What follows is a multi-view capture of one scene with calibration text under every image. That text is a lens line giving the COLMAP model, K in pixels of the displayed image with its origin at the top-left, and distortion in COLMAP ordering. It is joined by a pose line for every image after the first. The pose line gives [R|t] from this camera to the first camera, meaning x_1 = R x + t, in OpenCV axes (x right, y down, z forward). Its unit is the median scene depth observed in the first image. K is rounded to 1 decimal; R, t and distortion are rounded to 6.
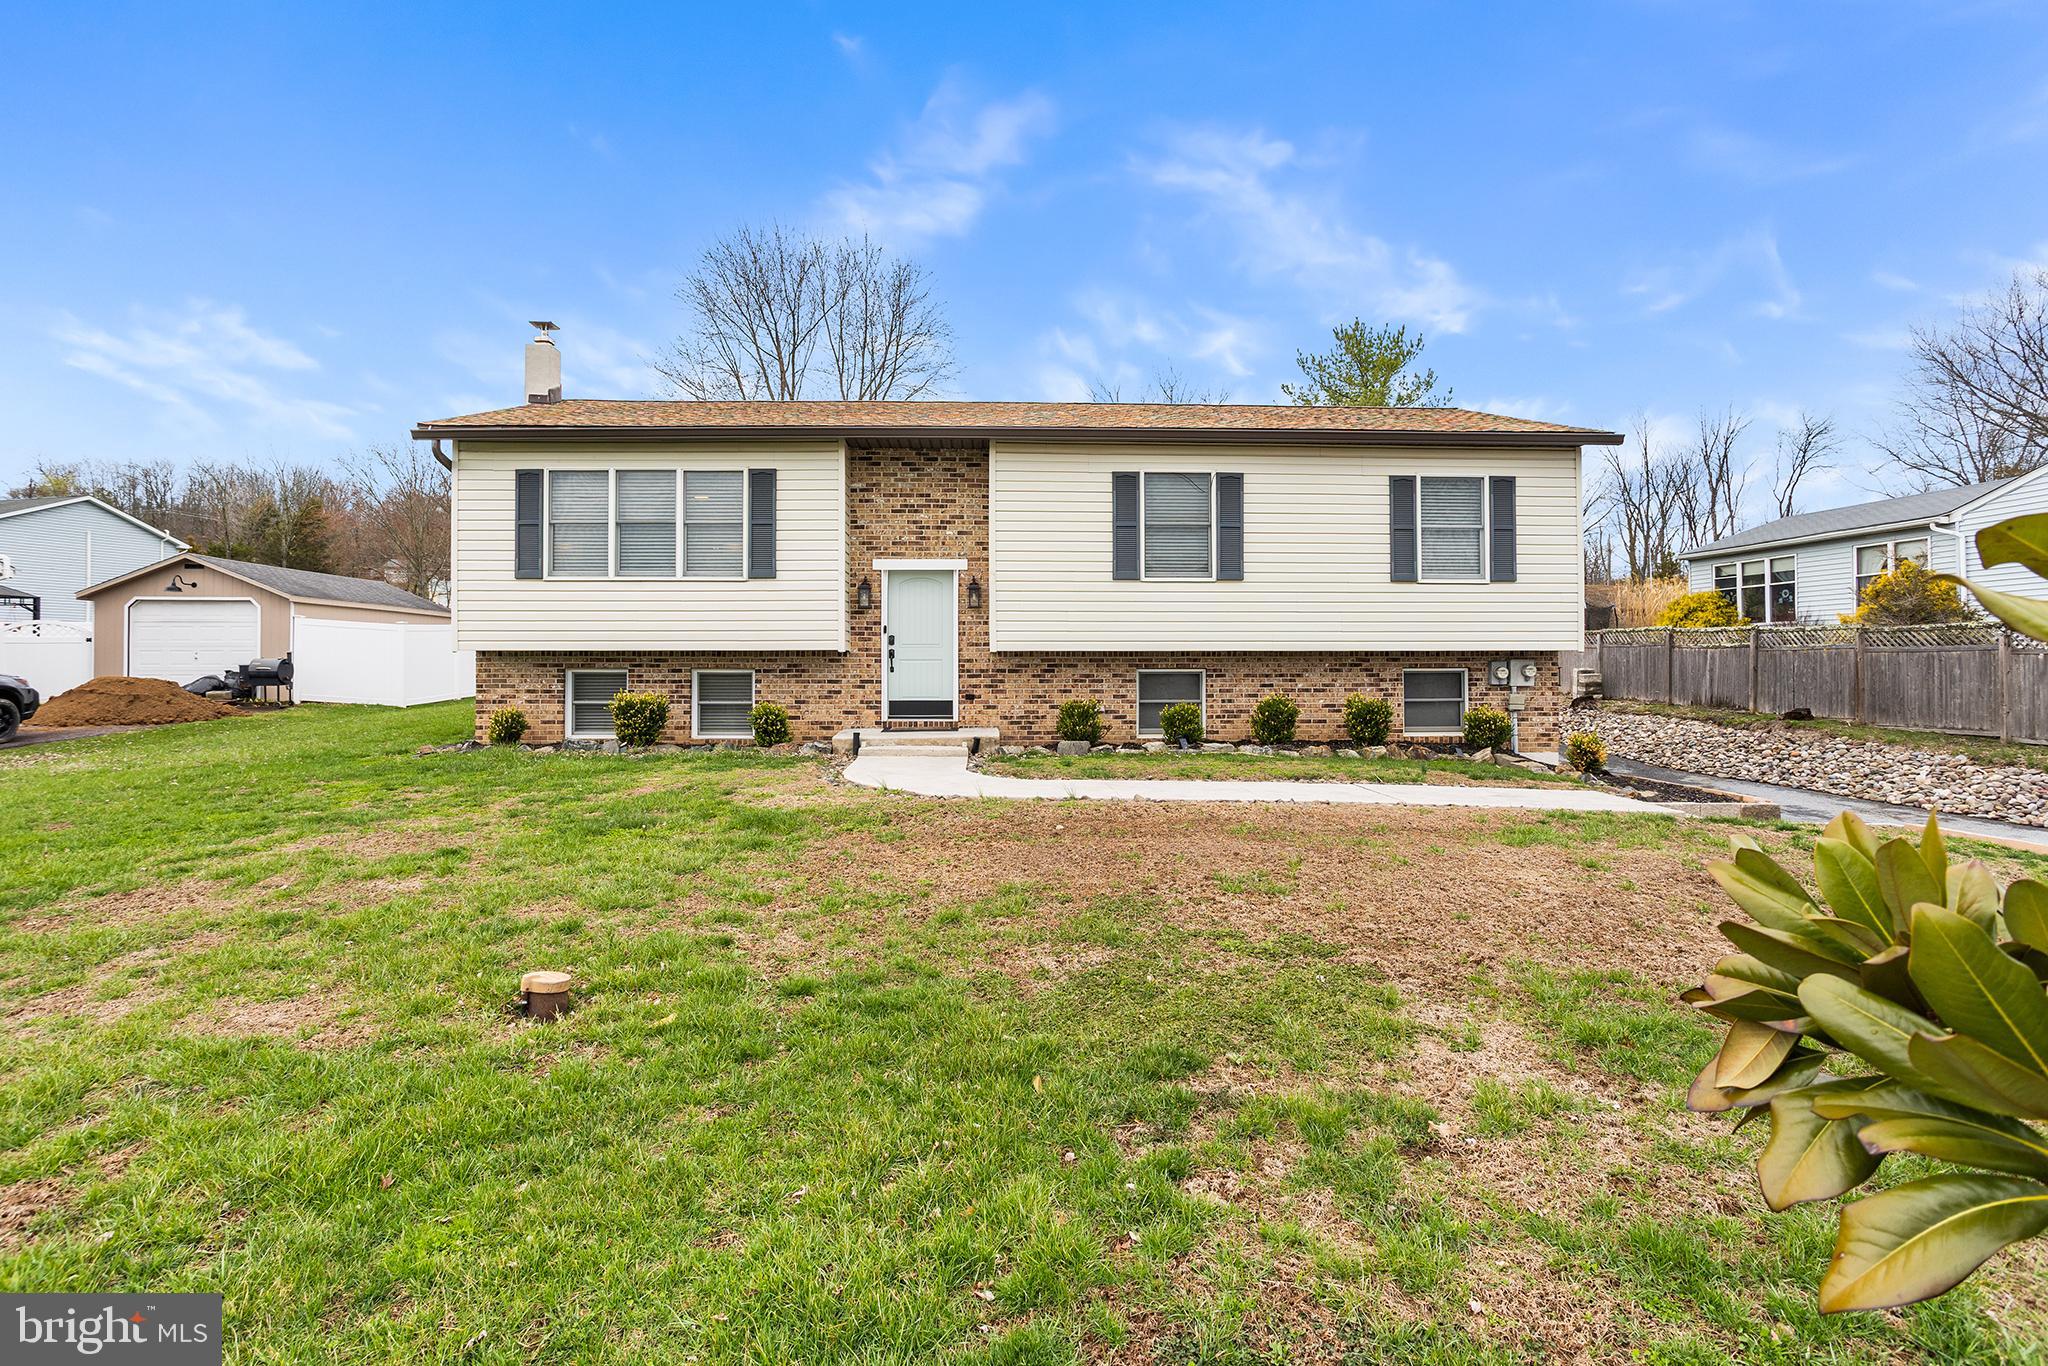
lens RADIAL K [[1005.7, 0, 1001.3], [0, 1005.7, 650.8], [0, 0, 1]] dist [-0.058041, 0.038192]
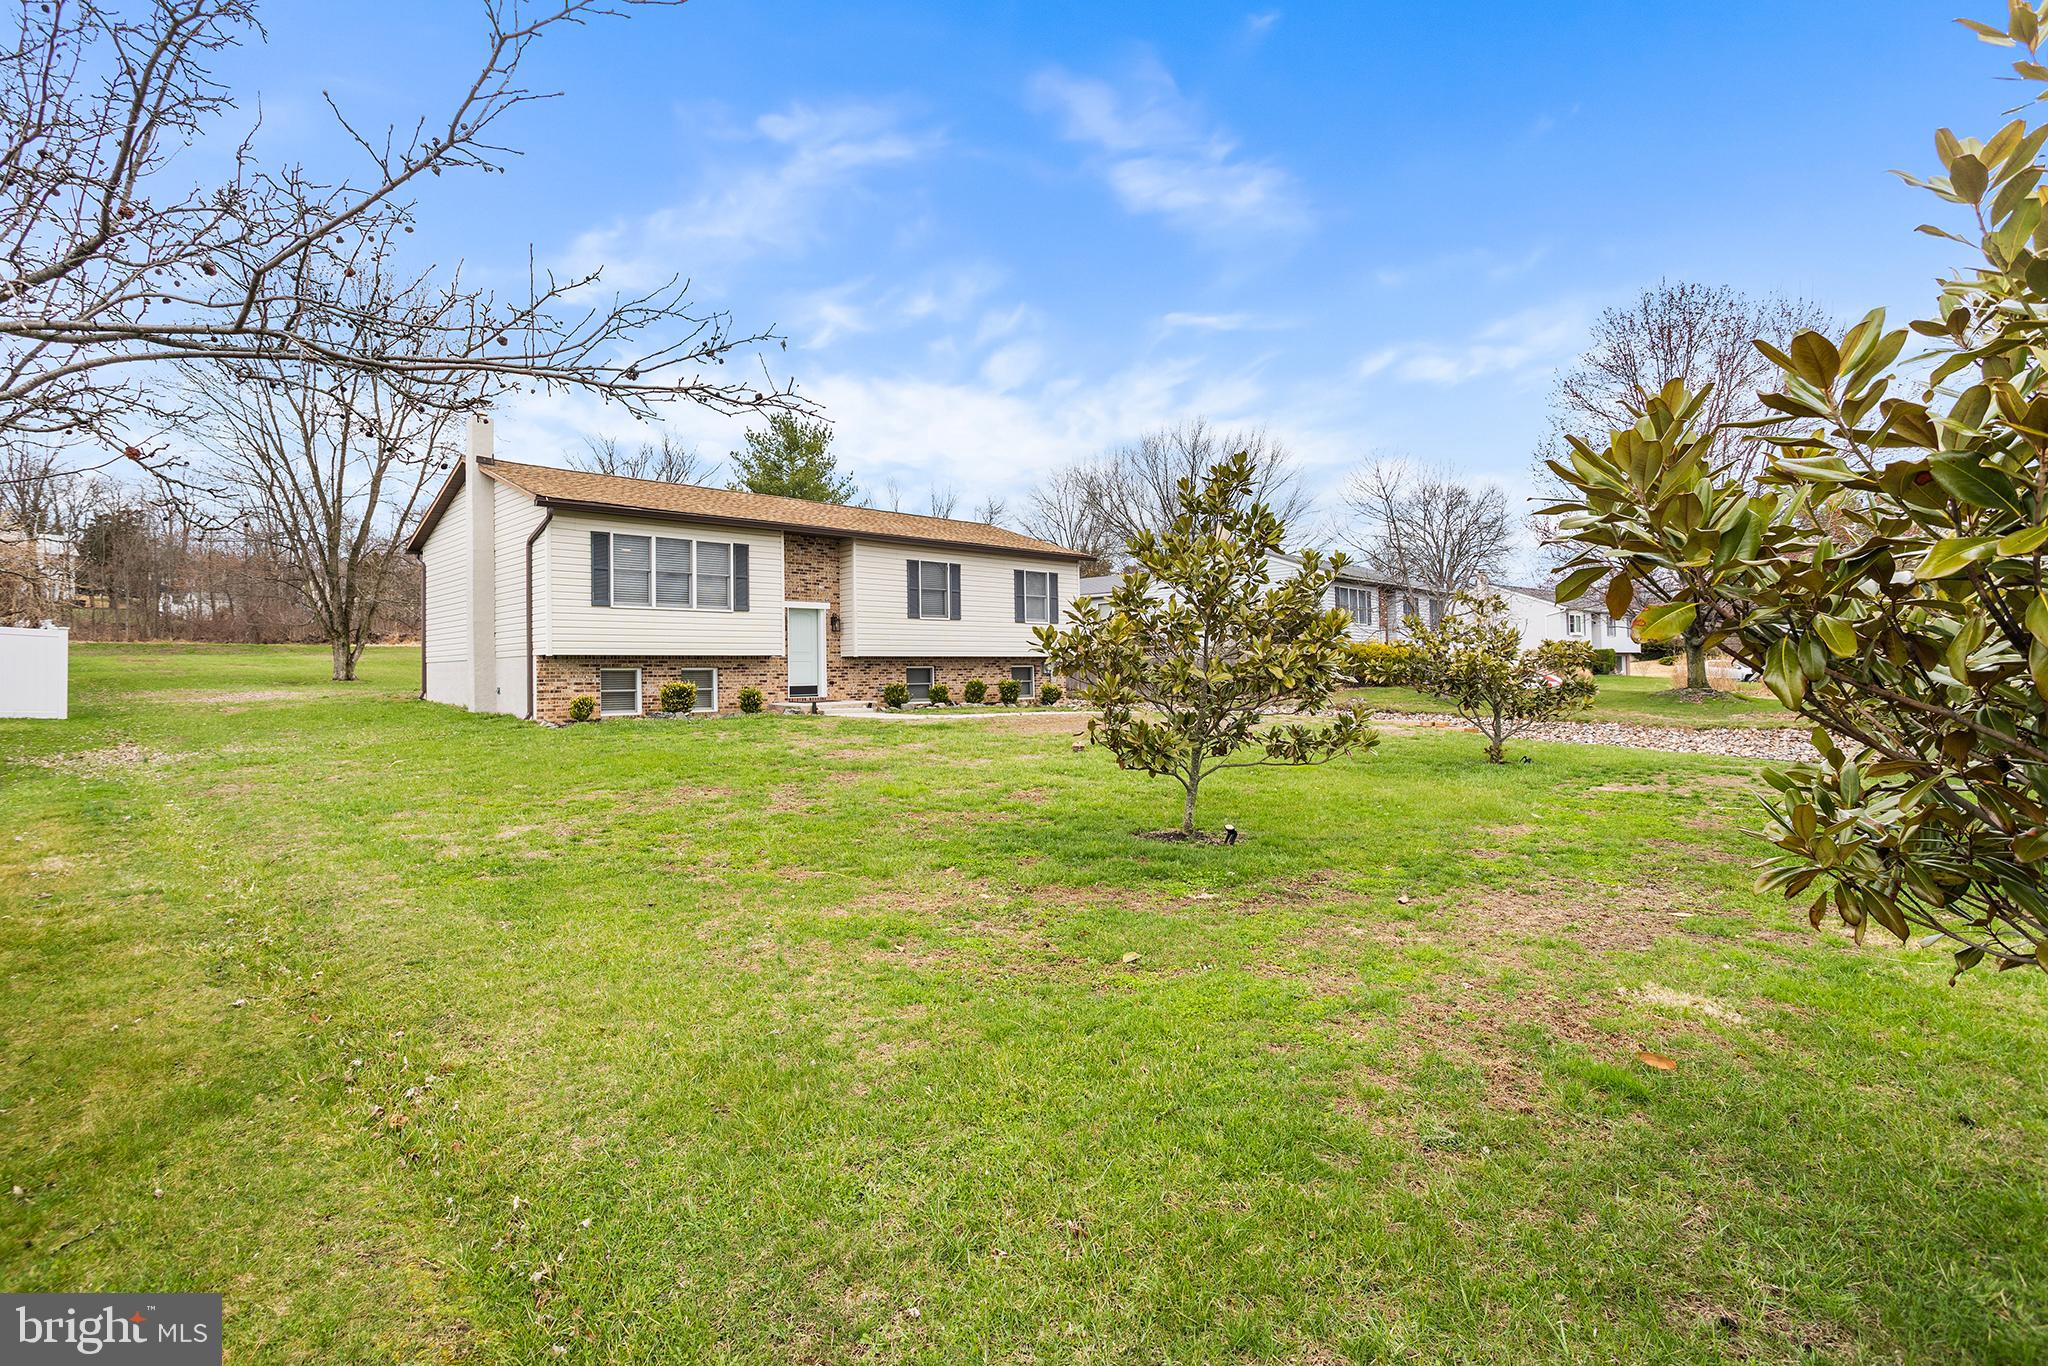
lens RADIAL K [[1016.3, 0, 1020.5], [0, 1016.3, 662.5], [0, 0, 1]] dist [-0.055114, 0.041157]
pose [[0.715698, -0.002266, 0.698406, -1.027551], [-0.000260, 0.999994, 0.003511, 0.004847], [-0.698409, -0.002695, 0.715693, -0.478964]]
